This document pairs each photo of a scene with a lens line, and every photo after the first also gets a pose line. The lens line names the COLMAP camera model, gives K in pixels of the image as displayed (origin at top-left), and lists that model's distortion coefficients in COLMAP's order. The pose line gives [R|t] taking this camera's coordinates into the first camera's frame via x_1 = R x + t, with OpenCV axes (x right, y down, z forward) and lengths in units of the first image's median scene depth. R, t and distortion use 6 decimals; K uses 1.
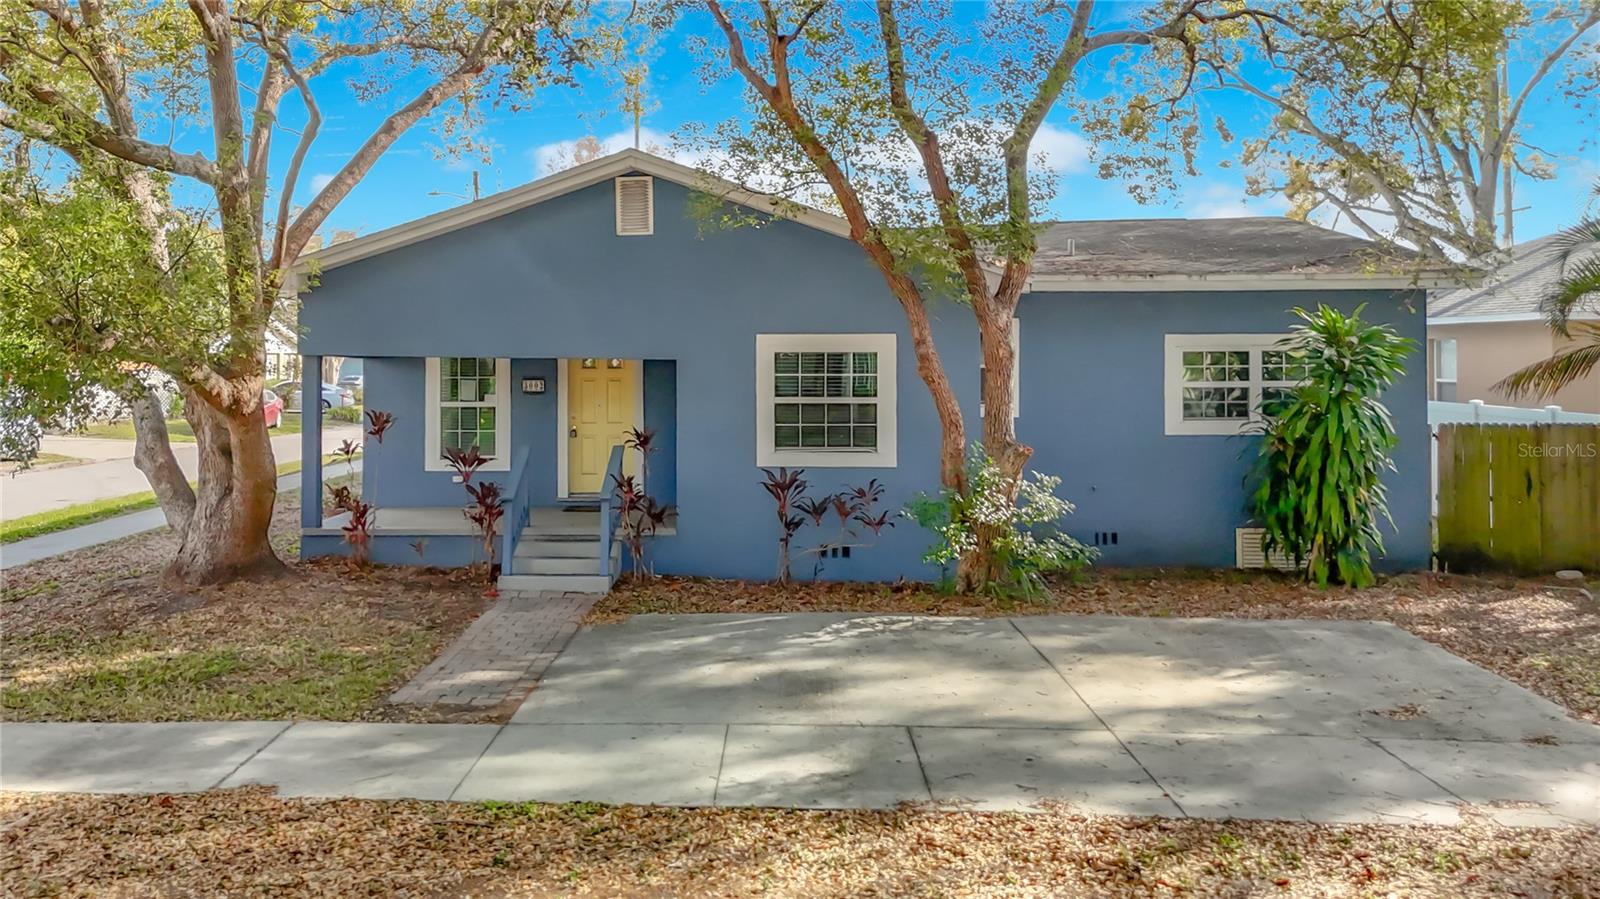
lens RADIAL K [[1229.2, 0, 679.0], [0, 1229.2, 397.0], [0, 0, 1]] dist [0.034921, -0.003683]
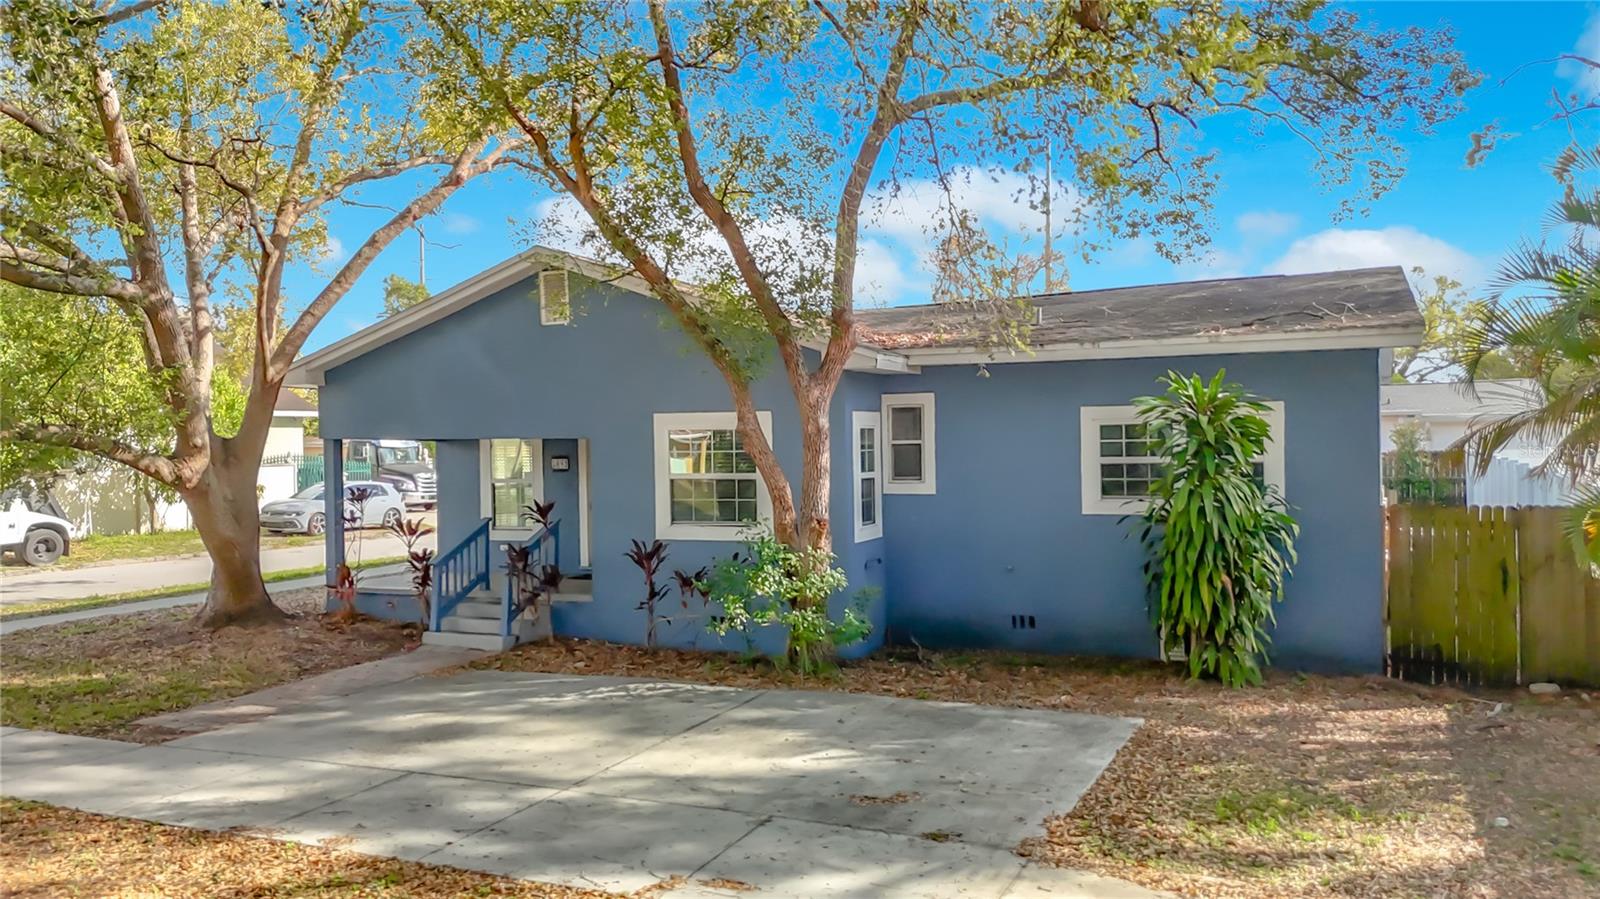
lens RADIAL K [[1209.1, 0, 765.9], [0, 1209.1, 474.4], [0, 0, 1]] dist [0.052385, -0.005620]
pose [[0.935500, -0.000146, -0.353328, 0.526145], [-0.000584, 0.999998, -0.001958, 0.002896], [0.353327, 0.002038, 0.935498, 0.059058]]
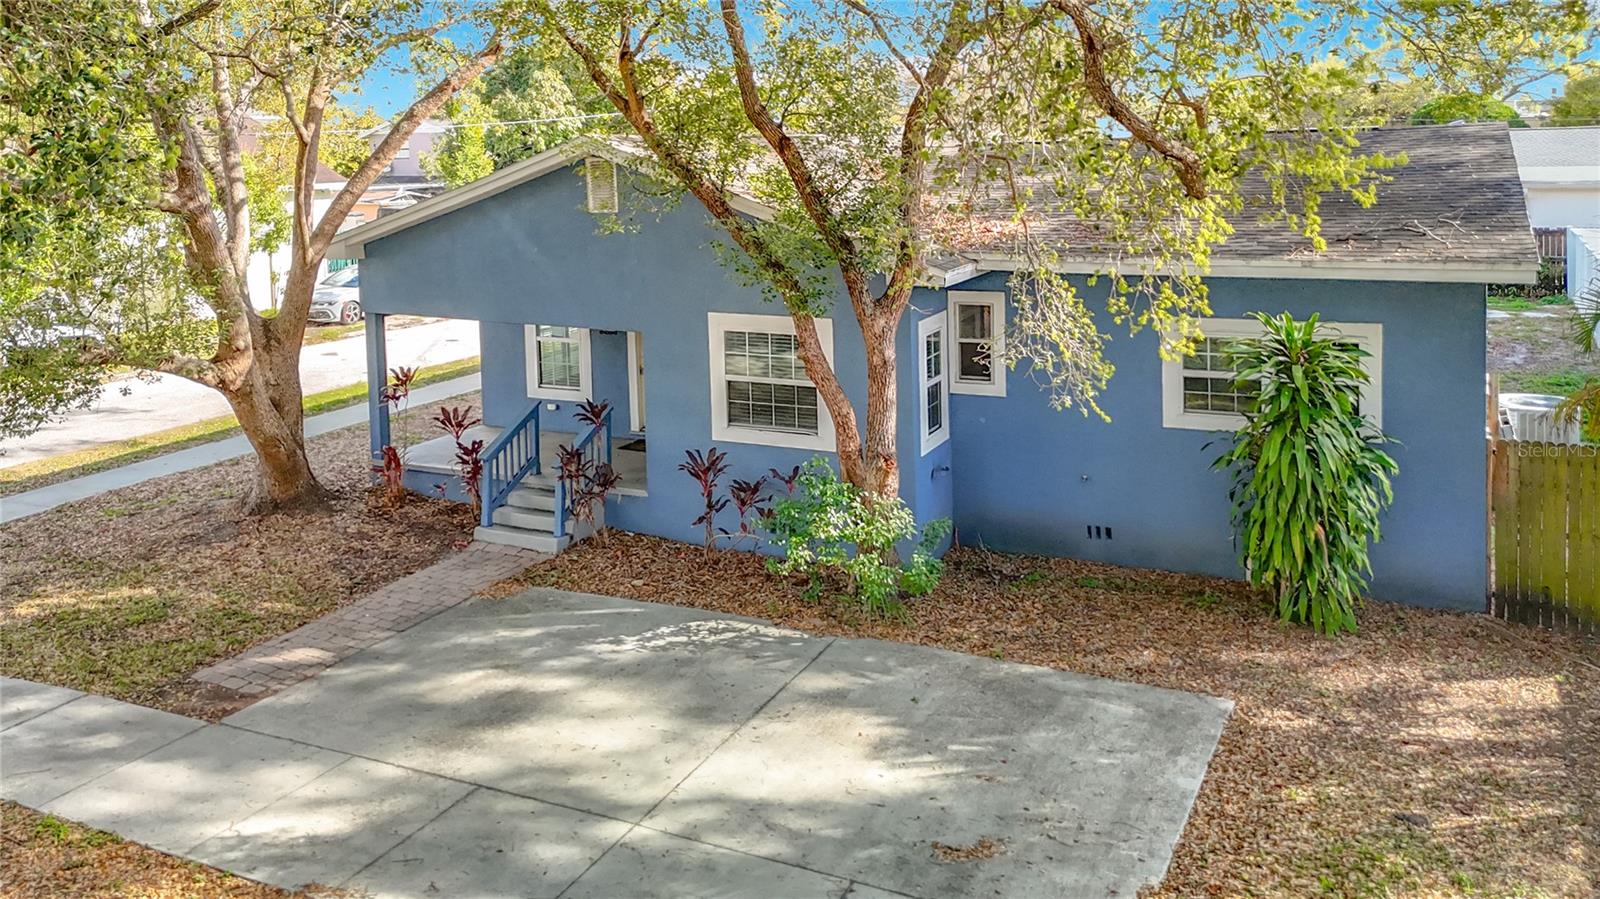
lens RADIAL K [[1273.1, 0, 767.5], [0, 1273.1, 252.1], [0, 0, 1]] dist [0.065513, -0.019807]
pose [[0.923957, 0.008511, -0.382401, 0.514132], [0.012393, 0.998561, 0.052168, -0.153707], [0.382295, -0.052940, 0.922522, 0.051365]]
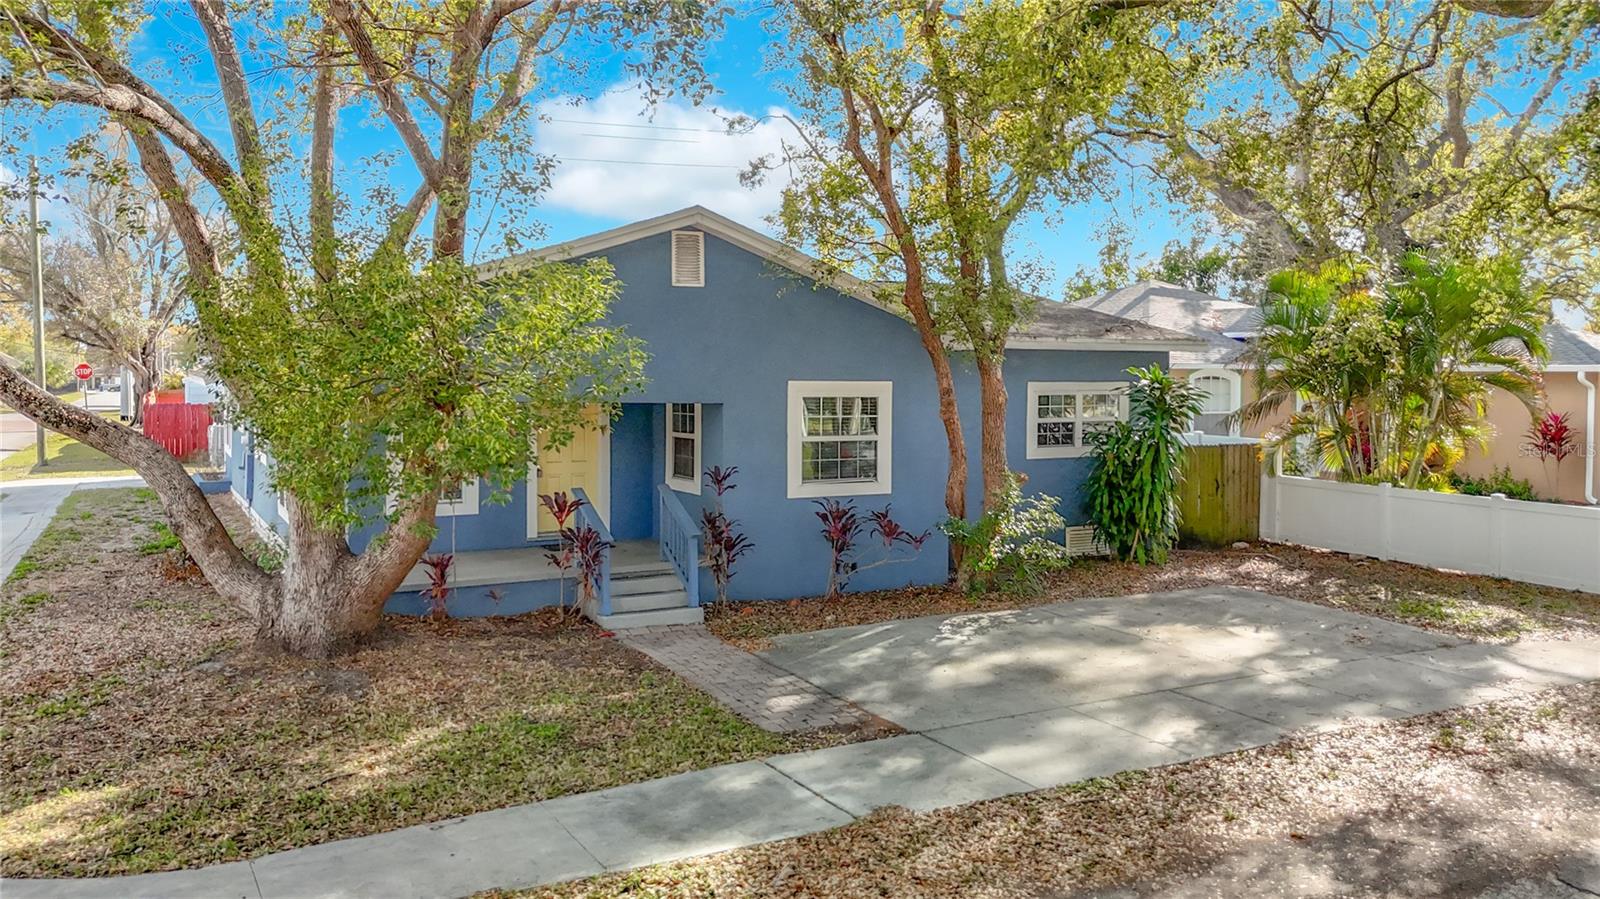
lens RADIAL K [[1209.0, 0, 800.0], [0, 1209.0, 449.5], [0, 0, 1]] dist [0.041559, -0.004282]
pose [[0.840043, -0.024281, 0.541976, -0.530151], [0.005765, 0.999341, 0.035837, -0.027983], [-0.542489, -0.026980, 0.839630, 0.066055]]
